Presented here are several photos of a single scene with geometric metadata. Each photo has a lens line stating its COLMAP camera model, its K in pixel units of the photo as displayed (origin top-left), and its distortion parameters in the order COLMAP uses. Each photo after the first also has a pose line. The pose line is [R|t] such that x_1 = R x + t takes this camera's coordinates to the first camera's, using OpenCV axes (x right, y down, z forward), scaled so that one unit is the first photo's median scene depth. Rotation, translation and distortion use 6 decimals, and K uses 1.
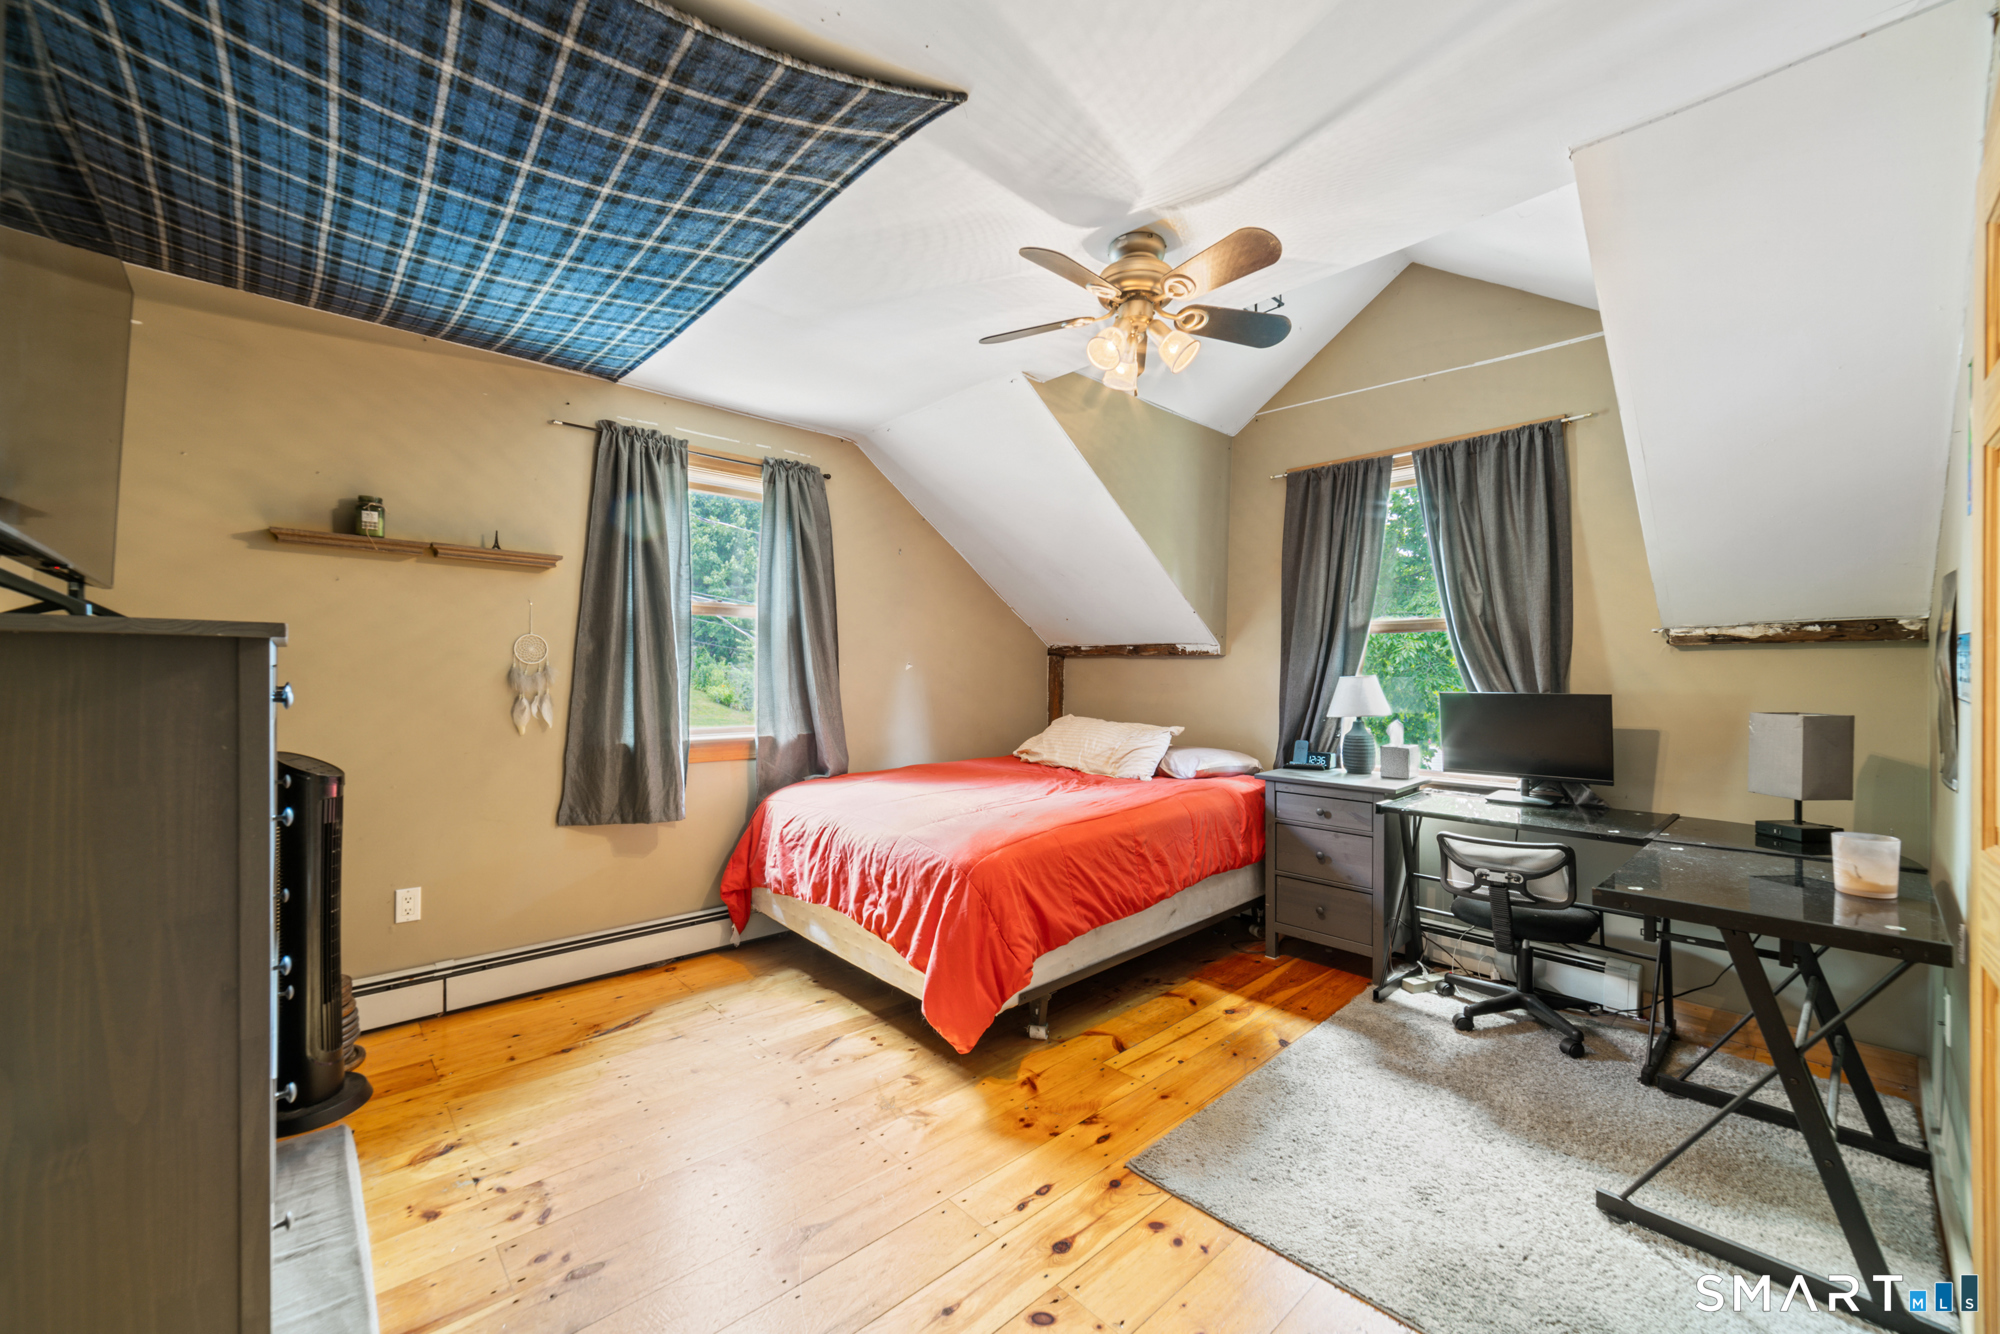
lens RADIAL K [[785.2, 0, 994.2], [0, 785.2, 668.8], [0, 0, 1]] dist [-0.001557, 0.001905]
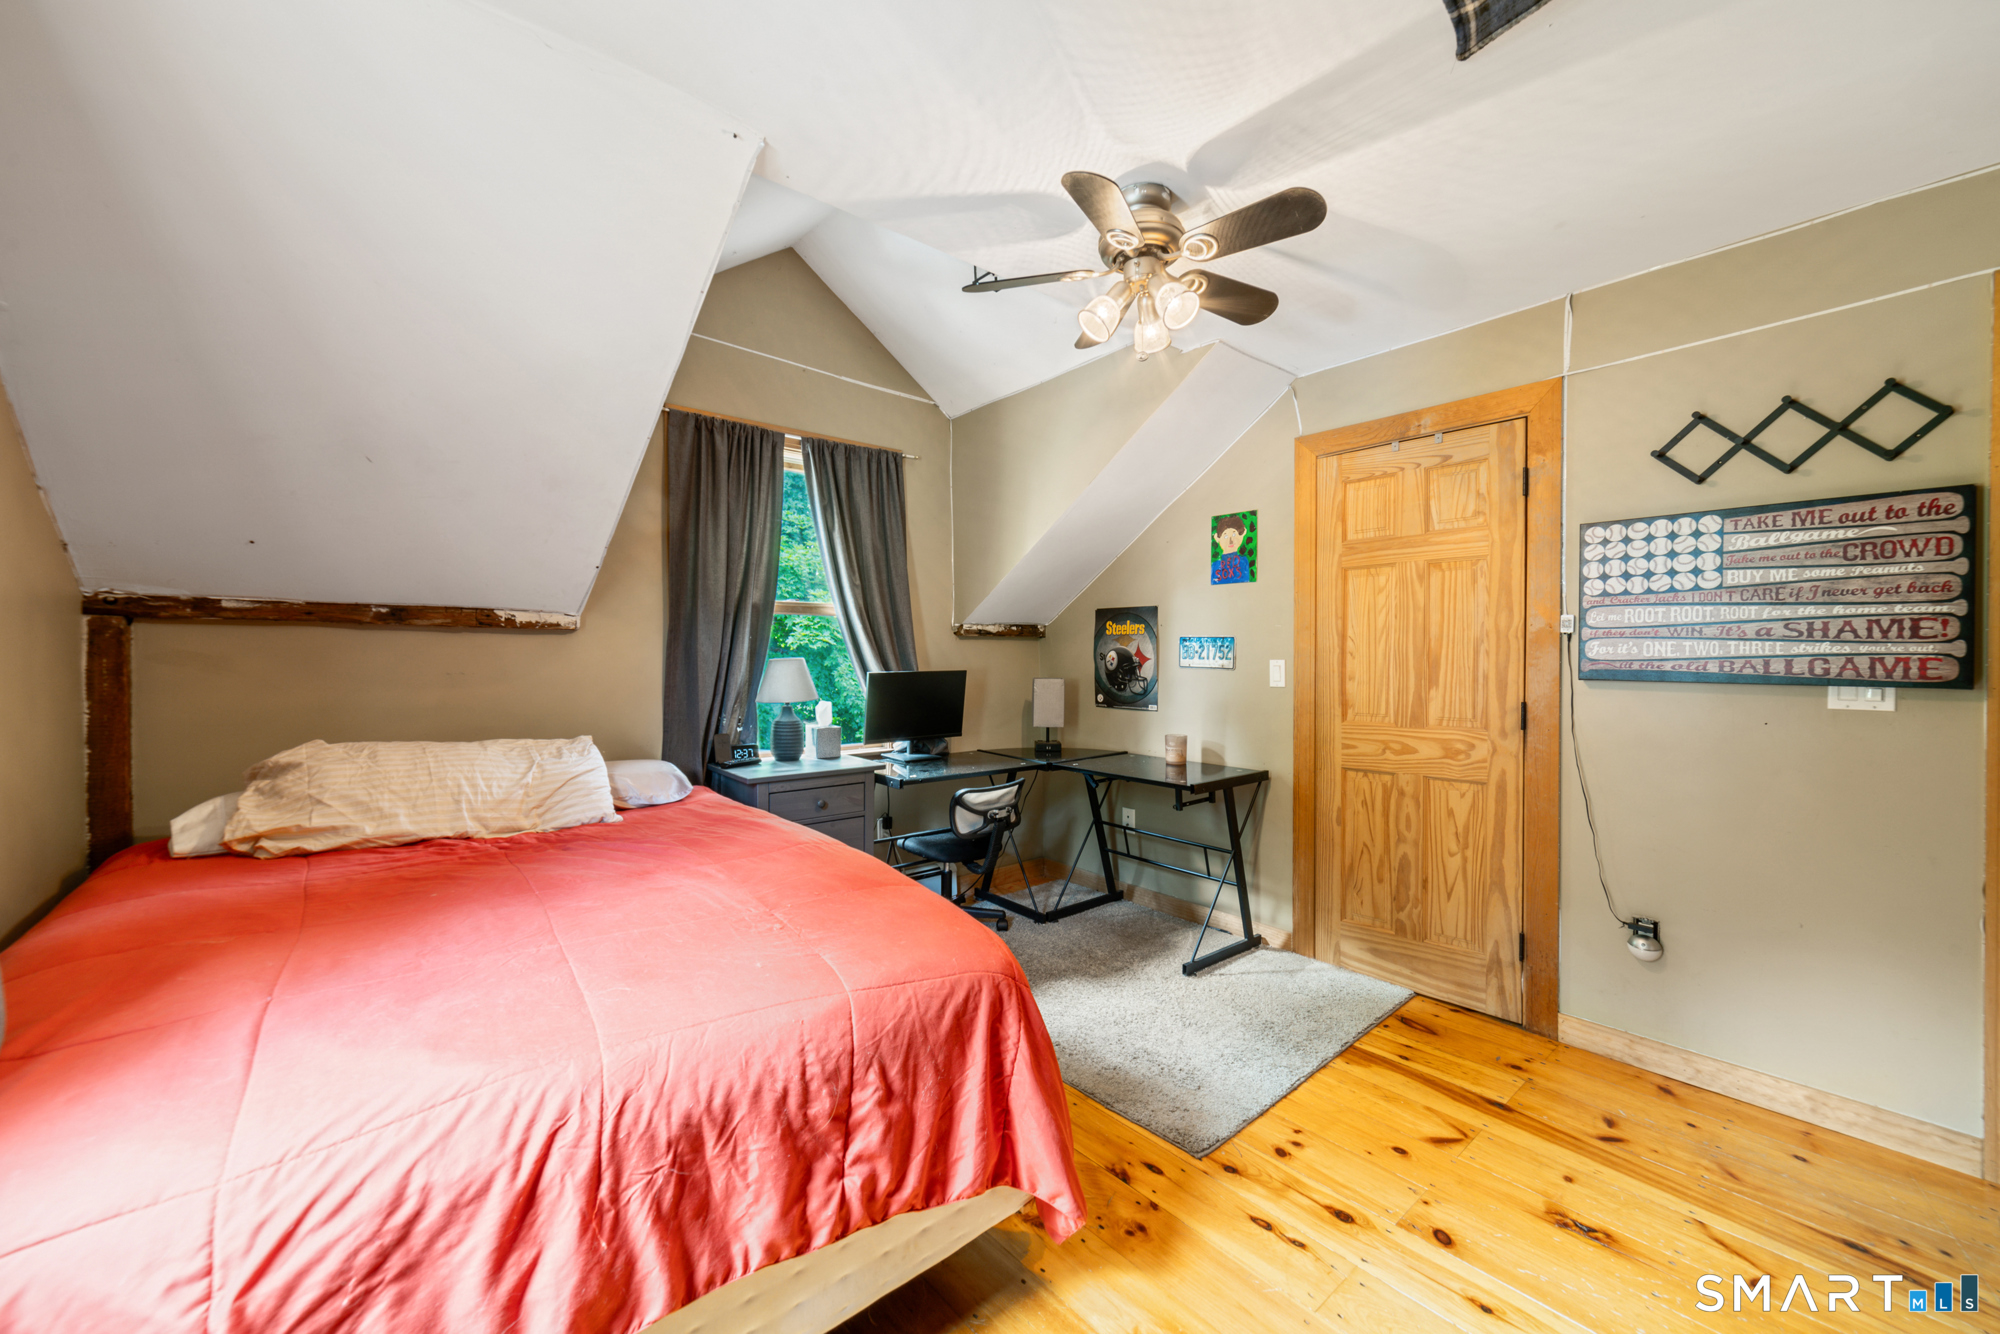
lens RADIAL K [[785.2, 0, 994.2], [0, 785.2, 660.7], [0, 0, 1]] dist [-0.001557, 0.001905]
pose [[0.031827, -0.011227, 0.999430, -0.588230], [-0.007307, 0.999908, 0.011465, -0.000887], [-0.999467, -0.007668, 0.031742, 0.884399]]
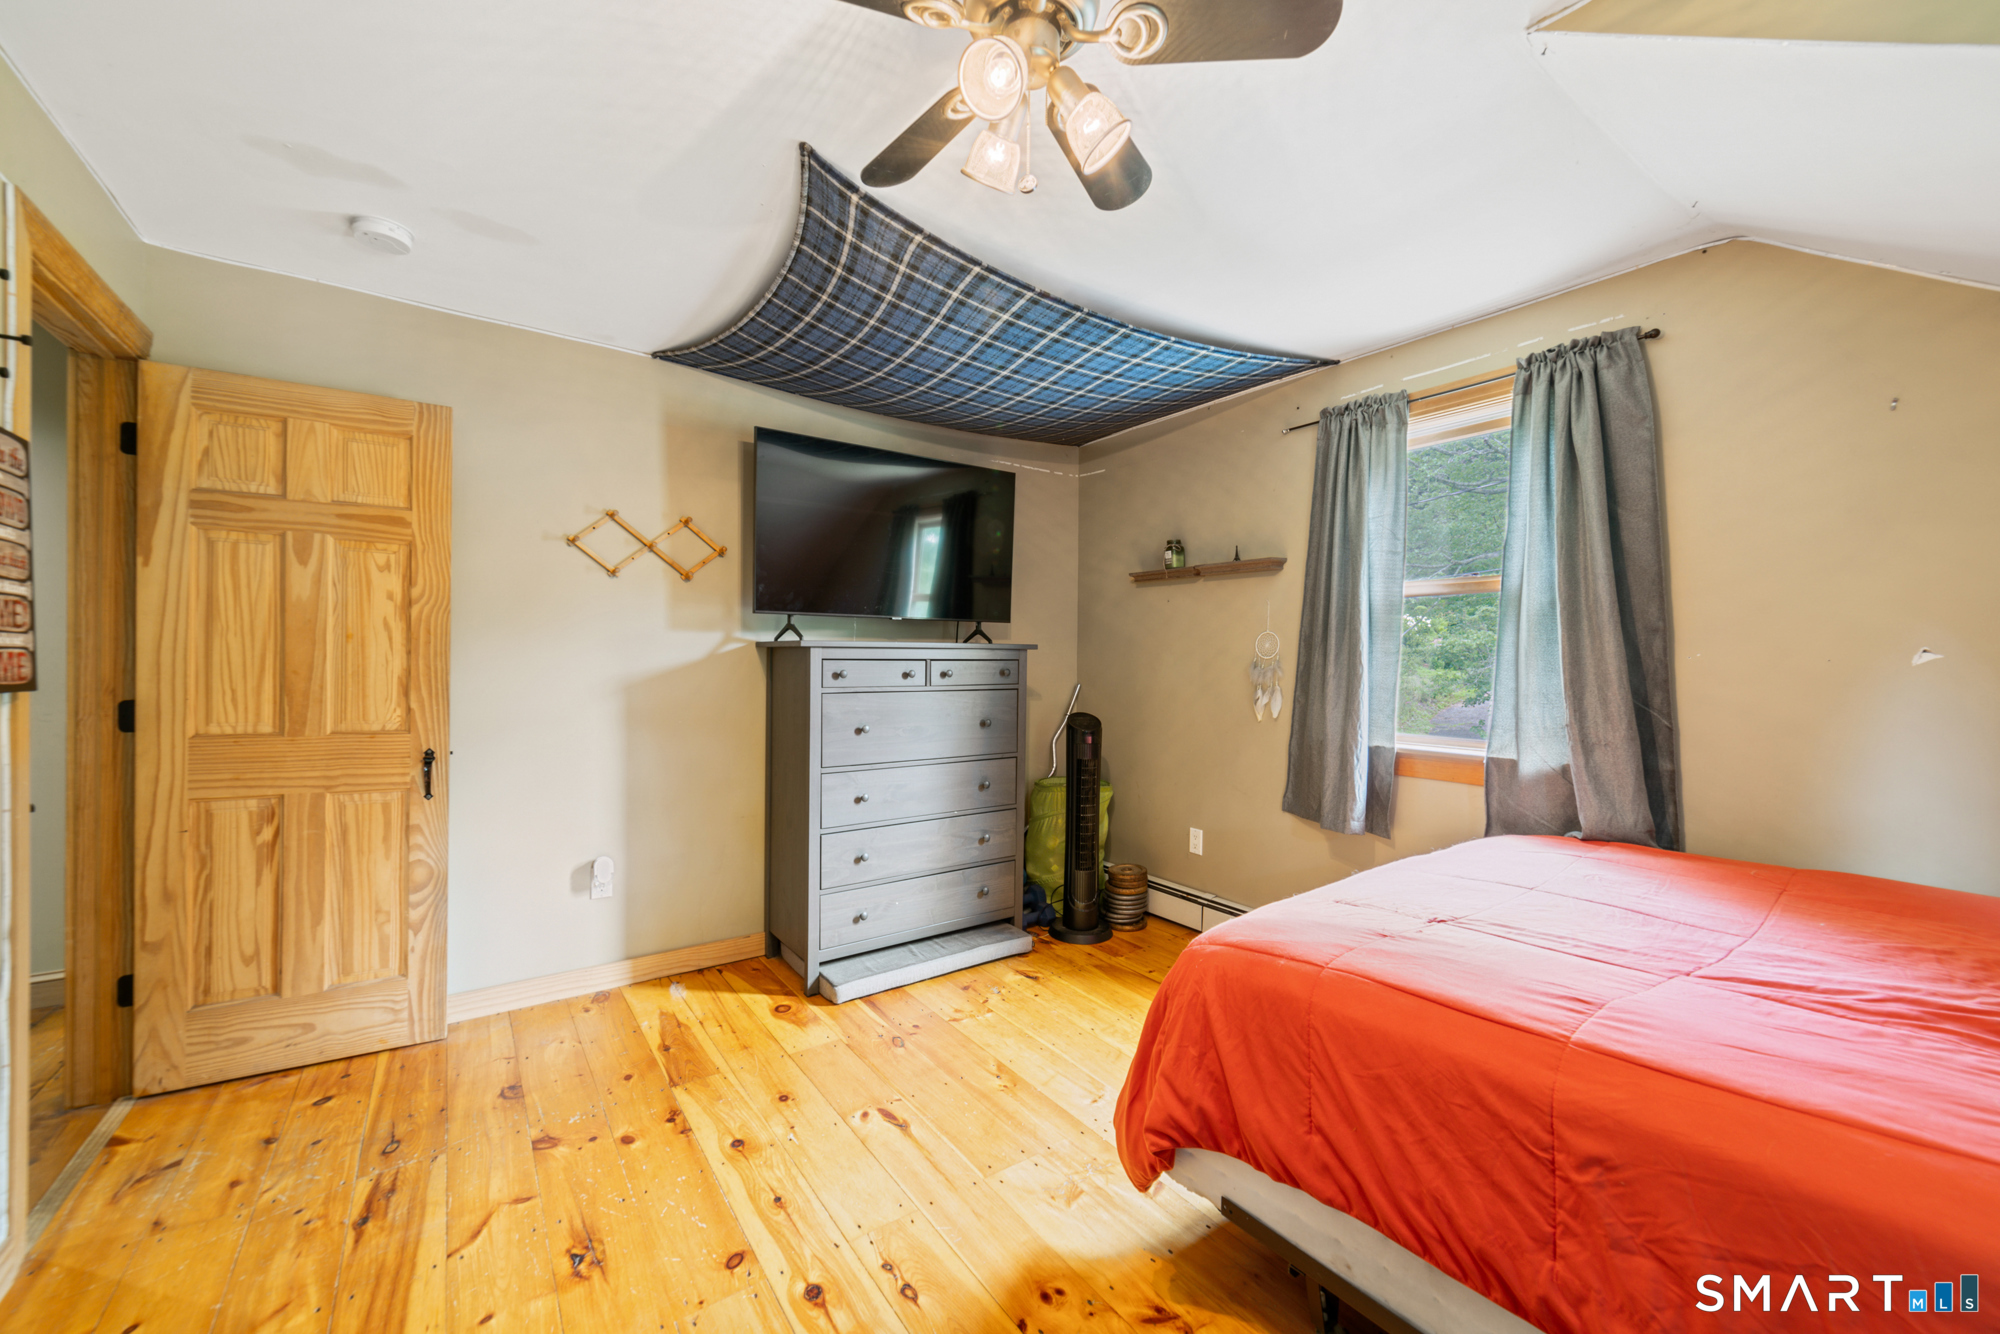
lens RADIAL K [[785.2, 0, 1000.8], [0, 785.2, 664.2], [0, 0, 1]] dist [-0.001557, 0.001905]
pose [[-0.131668, -0.002935, -0.991289, 0.595274], [-0.004978, 0.999985, -0.002299, 0.006759], [0.991281, 0.004631, -0.131681, 0.825868]]
